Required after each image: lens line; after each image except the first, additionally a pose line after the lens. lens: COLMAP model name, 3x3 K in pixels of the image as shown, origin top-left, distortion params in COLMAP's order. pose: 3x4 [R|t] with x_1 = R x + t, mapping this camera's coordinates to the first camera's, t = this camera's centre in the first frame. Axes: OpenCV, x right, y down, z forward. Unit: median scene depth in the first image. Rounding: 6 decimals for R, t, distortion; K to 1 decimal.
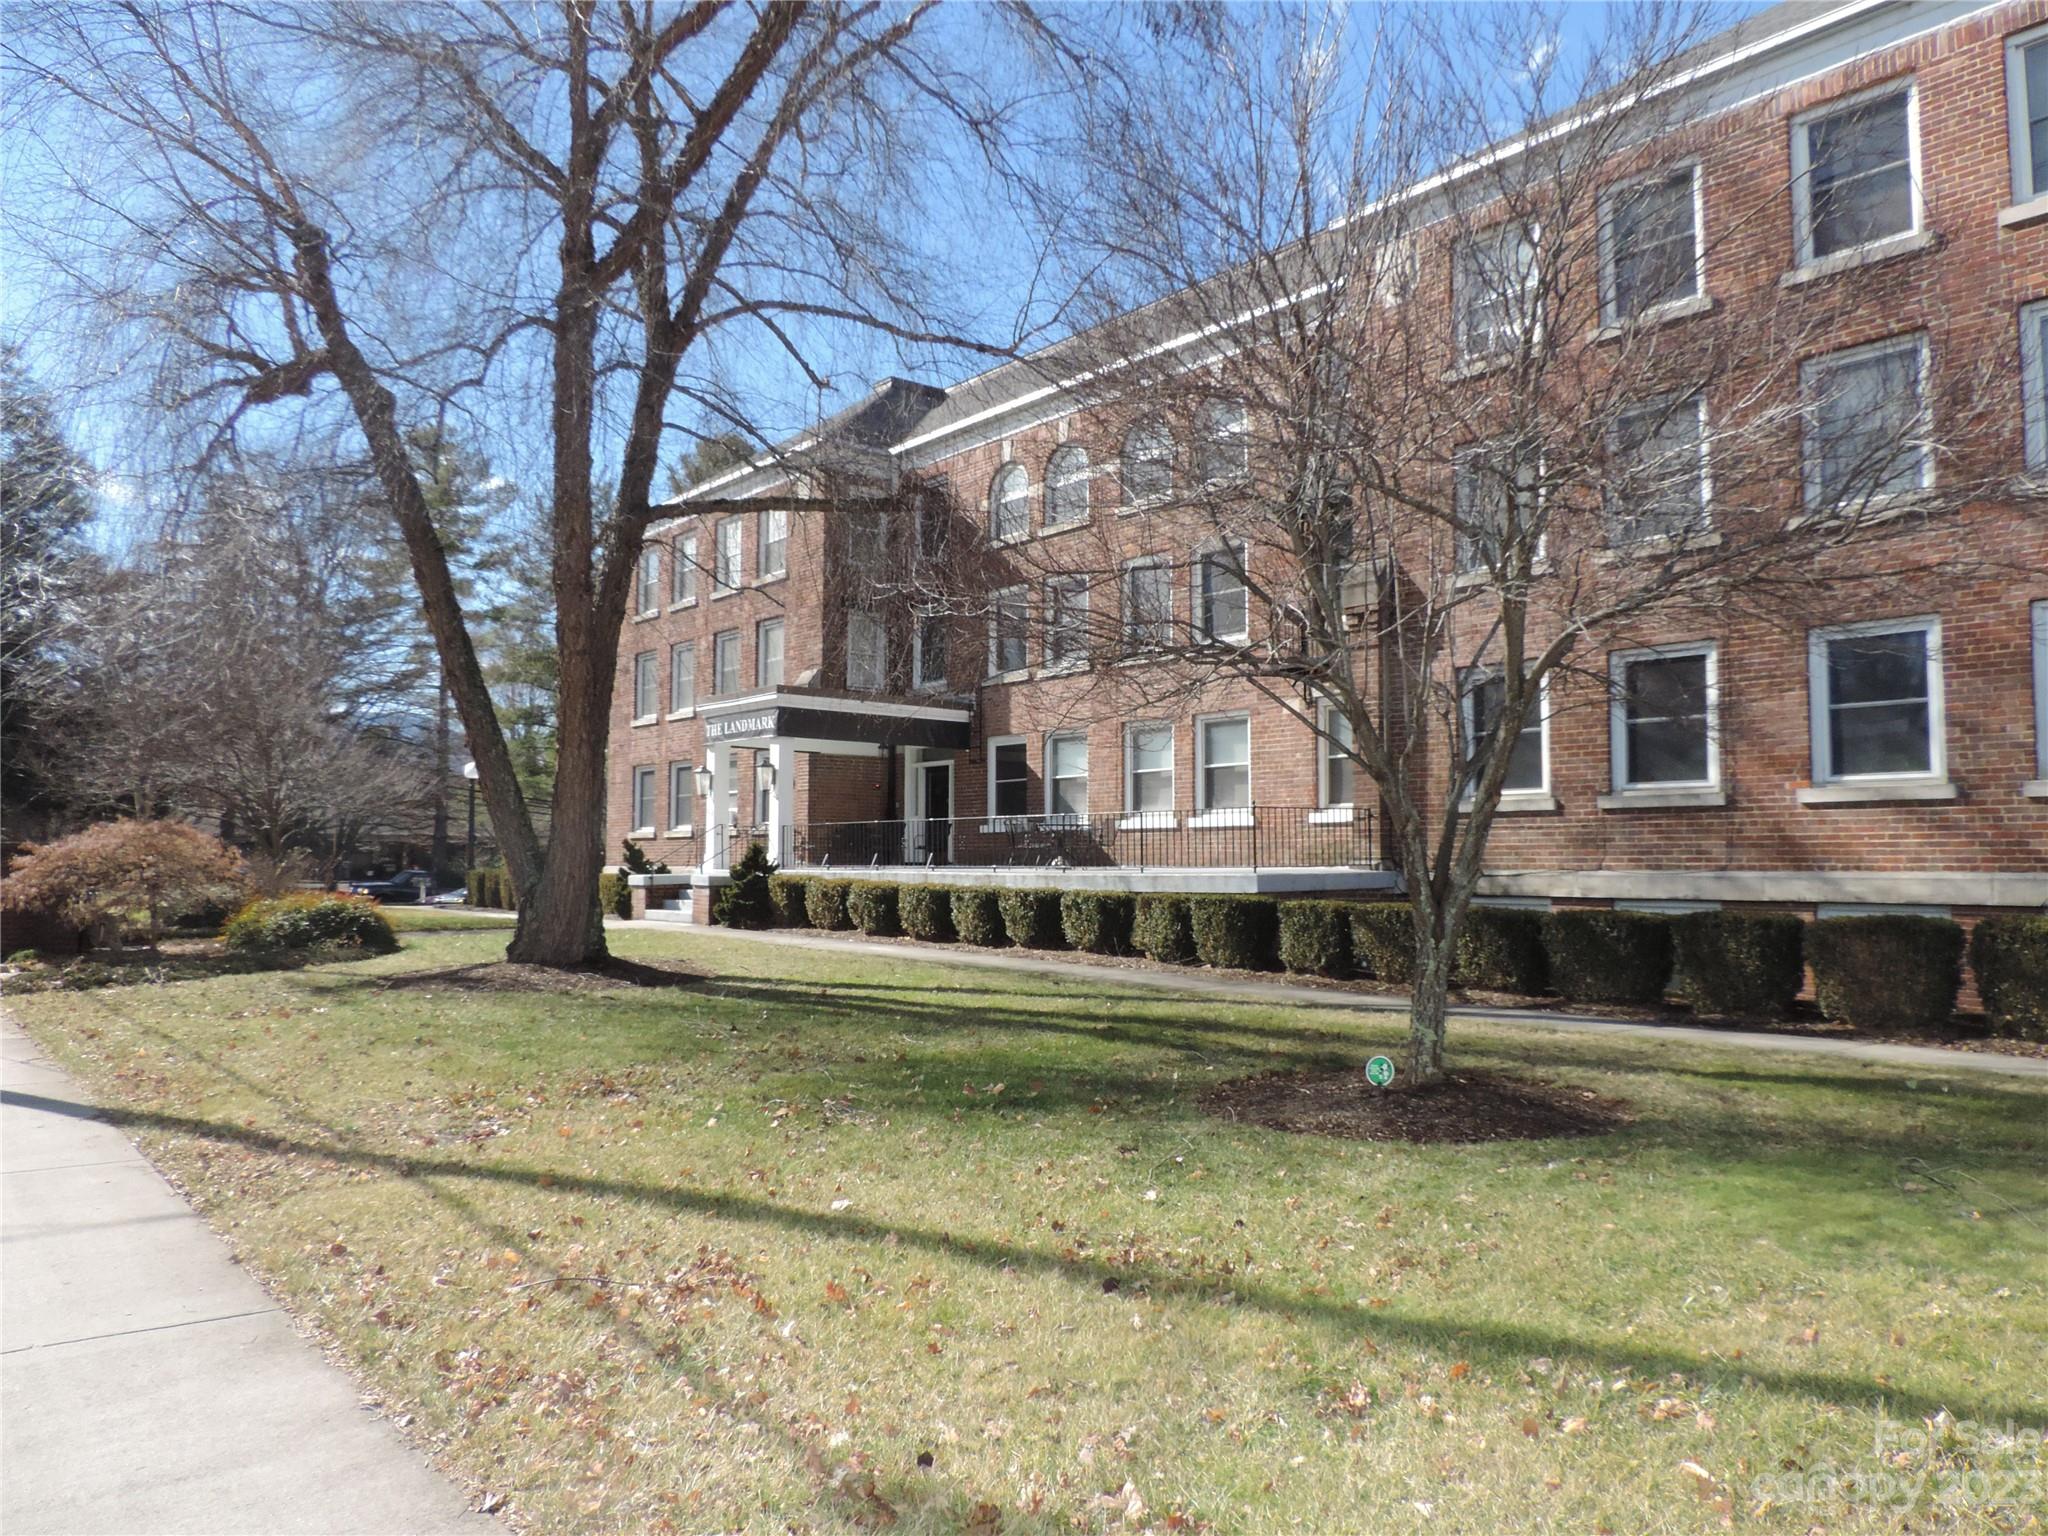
lens RADIAL K [[1475.8, 0, 1029.7], [0, 1475.8, 766.1], [0, 0, 1]] dist [-0.010473, -0.004347]
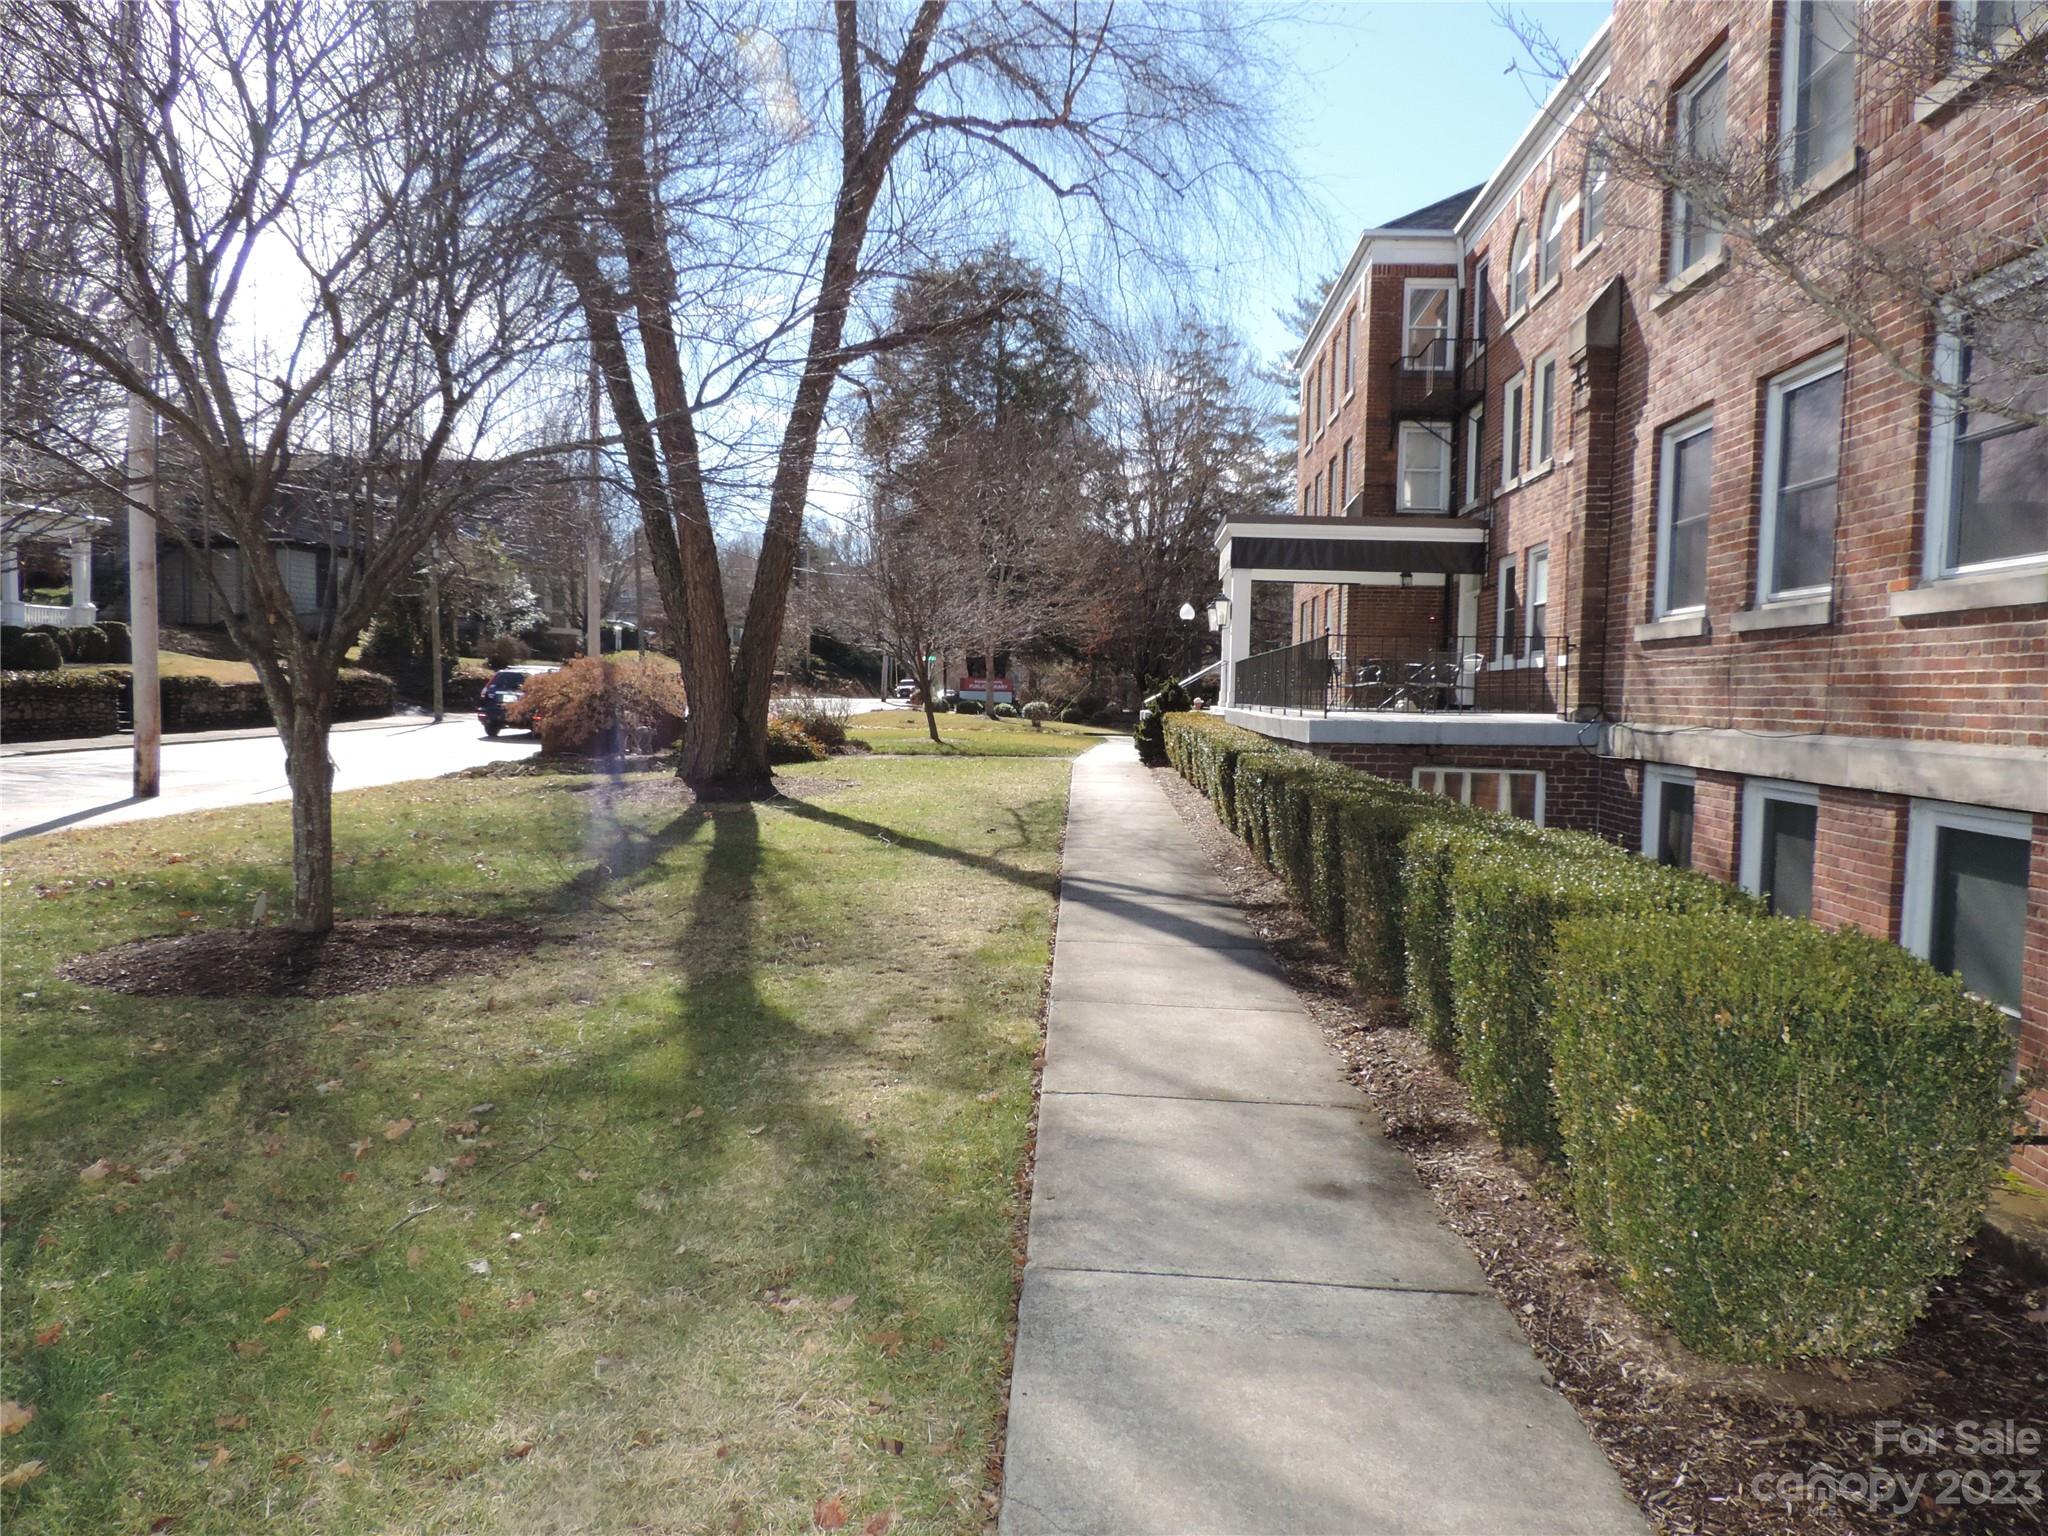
lens RADIAL K [[1475.8, 0, 1022.8], [0, 1475.8, 769.1], [0, 0, 1]] dist [-0.010473, -0.004347]
pose [[0.717863, 0.055586, -0.693962, 0.399775], [0.018585, 0.994922, 0.098918, 0.012246], [0.695936, -0.083907, 0.713185, 0.211895]]
